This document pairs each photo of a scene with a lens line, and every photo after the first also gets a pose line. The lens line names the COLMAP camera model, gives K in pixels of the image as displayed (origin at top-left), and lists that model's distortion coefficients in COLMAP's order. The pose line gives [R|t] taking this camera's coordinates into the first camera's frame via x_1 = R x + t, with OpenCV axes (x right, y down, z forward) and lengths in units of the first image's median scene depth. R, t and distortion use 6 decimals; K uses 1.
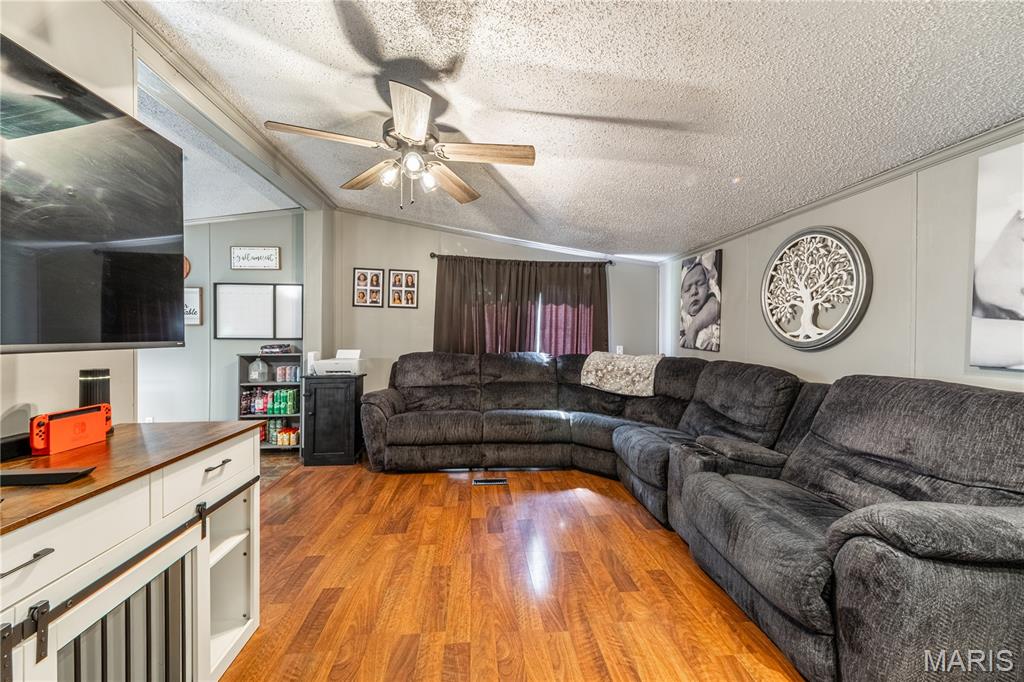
lens RADIAL K [[388.3, 0, 510.8], [0, 388.3, 338.4], [0, 0, 1]] dist [0.021478, -0.007719]
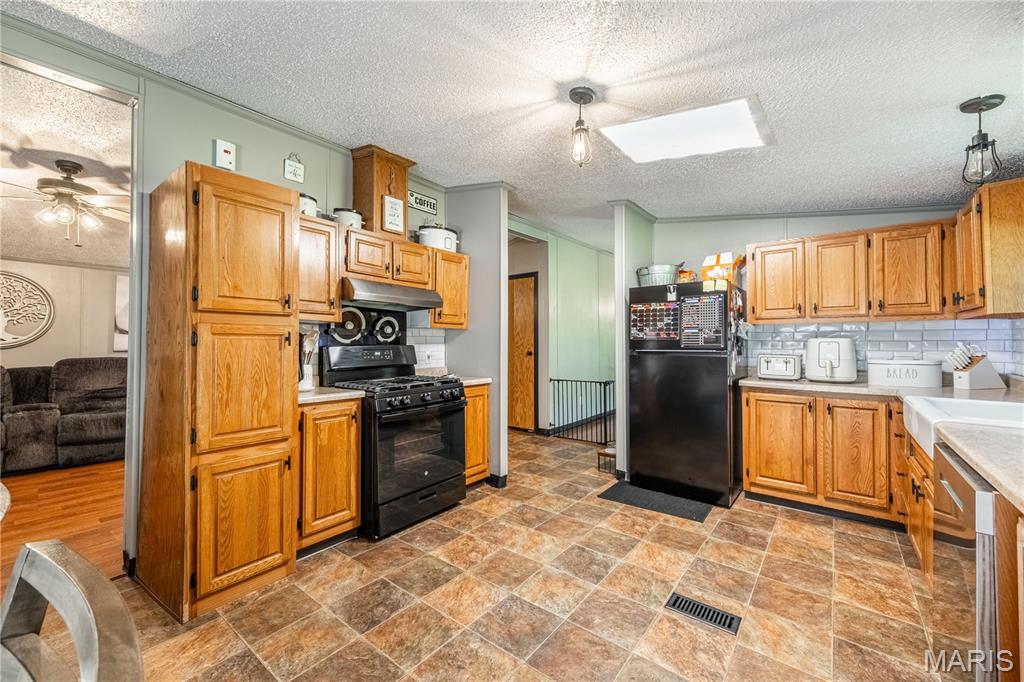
lens RADIAL K [[408.2, 0, 512.0], [0, 408.2, 341.0], [0, 0, 1]] dist [0.005579, -0.000428]
pose [[-0.718792, -0.000886, 0.695224, -1.303751], [-0.000517, 1.000000, 0.000740, -0.001595], [-0.695225, 0.000172, -0.718792, 0.530854]]
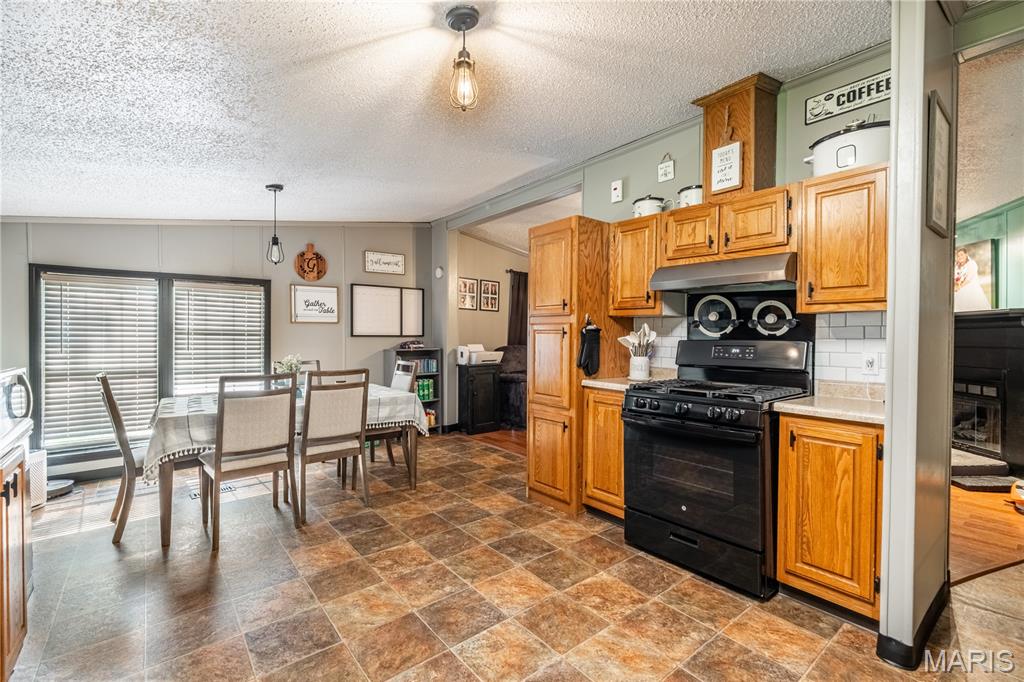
lens RADIAL K [[446.5, 0, 508.9], [0, 446.5, 337.8], [0, 0, 1]] dist [0.026251, -0.000065]
pose [[0.837773, -0.006985, 0.545974, -1.217954], [0.003827, 0.999969, 0.006920, -0.001593], [-0.546005, -0.003708, 0.837774, -0.289979]]
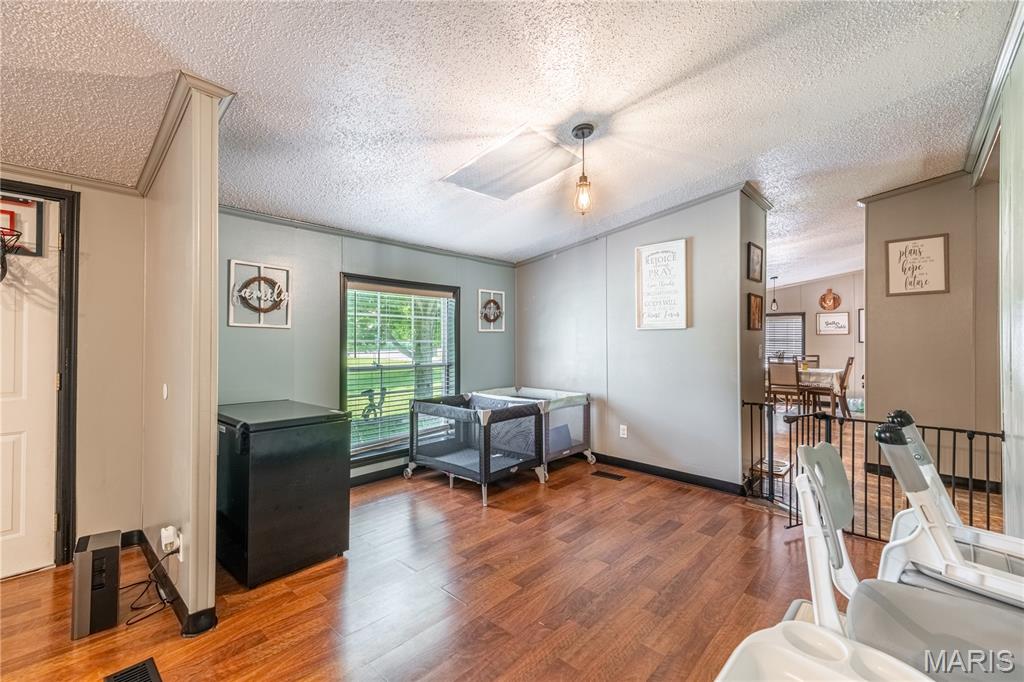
lens RADIAL K [[429.6, 0, 509.9], [0, 429.6, 337.3], [0, 0, 1]] dist [0.018118, -0.000672]
pose [[0.666603, -0.006930, -0.745381, -0.411340], [-0.000329, 0.999954, -0.009590, -0.000447], [0.745413, 0.006638, 0.666570, -1.598535]]
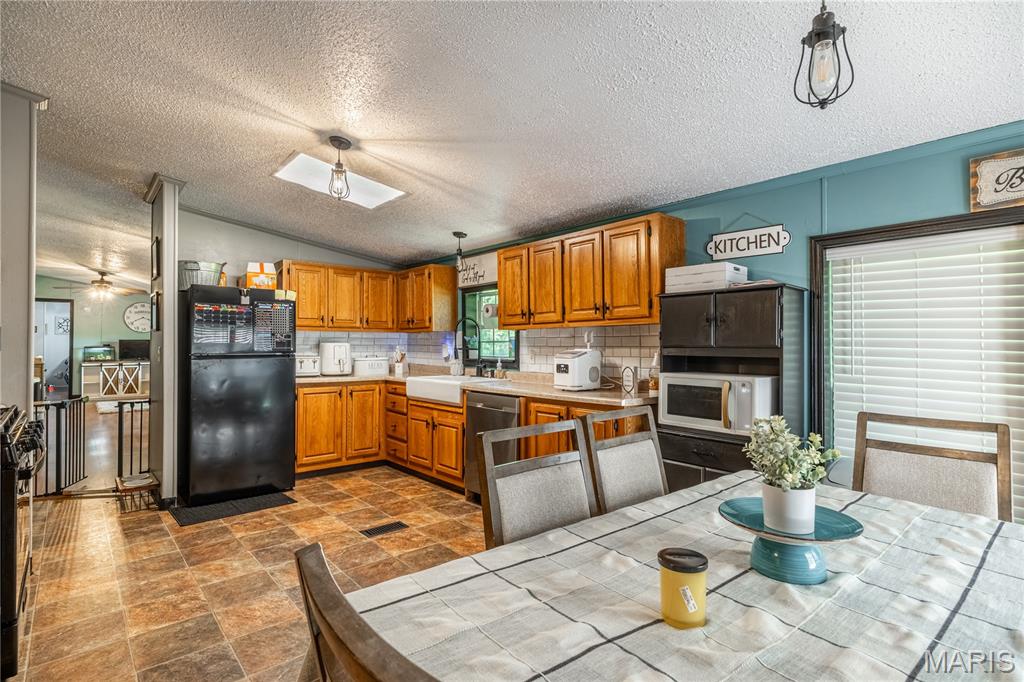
lens RADIAL K [[504.0, 0, 512.1], [0, 504.0, 332.8], [0, 0, 1]] dist [0.032735, -0.021215]
pose [[-0.816221, -0.019650, -0.577406, -0.781776], [-0.006290, 0.999664, -0.025128, -0.001970], [0.577706, -0.016878, -0.816071, 0.889131]]
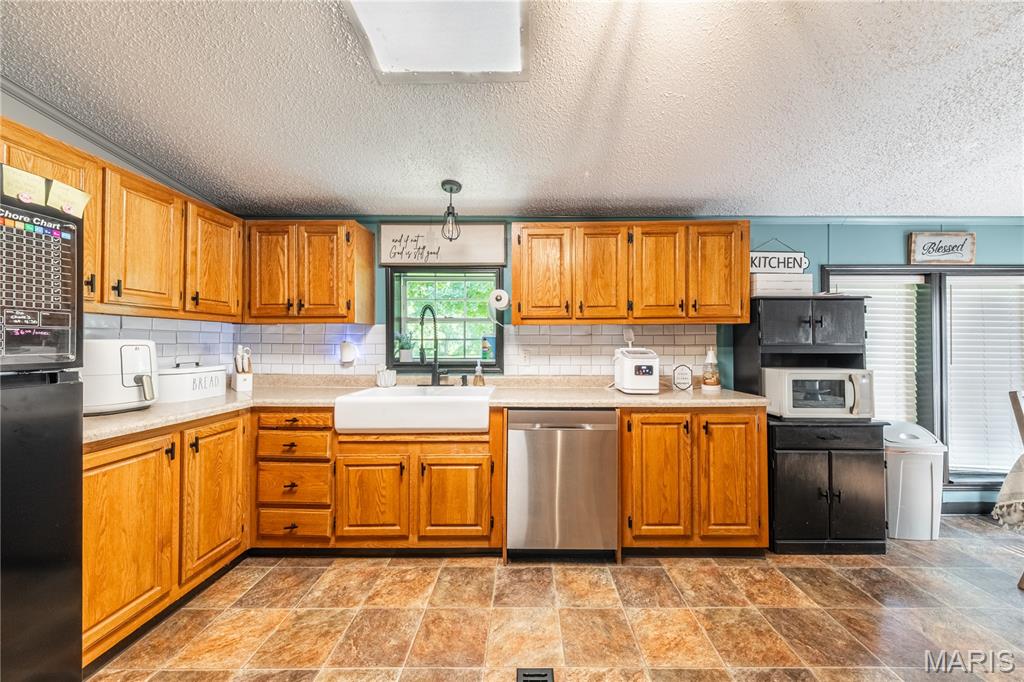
lens RADIAL K [[352.7, 0, 527.5], [0, 352.7, 339.0], [0, 0, 1]] dist [0.009729, -0.003966]
pose [[-0.098013, -0.016341, -0.995051, -0.800281], [-0.003031, 0.999865, -0.016122, -0.001467], [0.995180, 0.001436, -0.098050, 0.038925]]
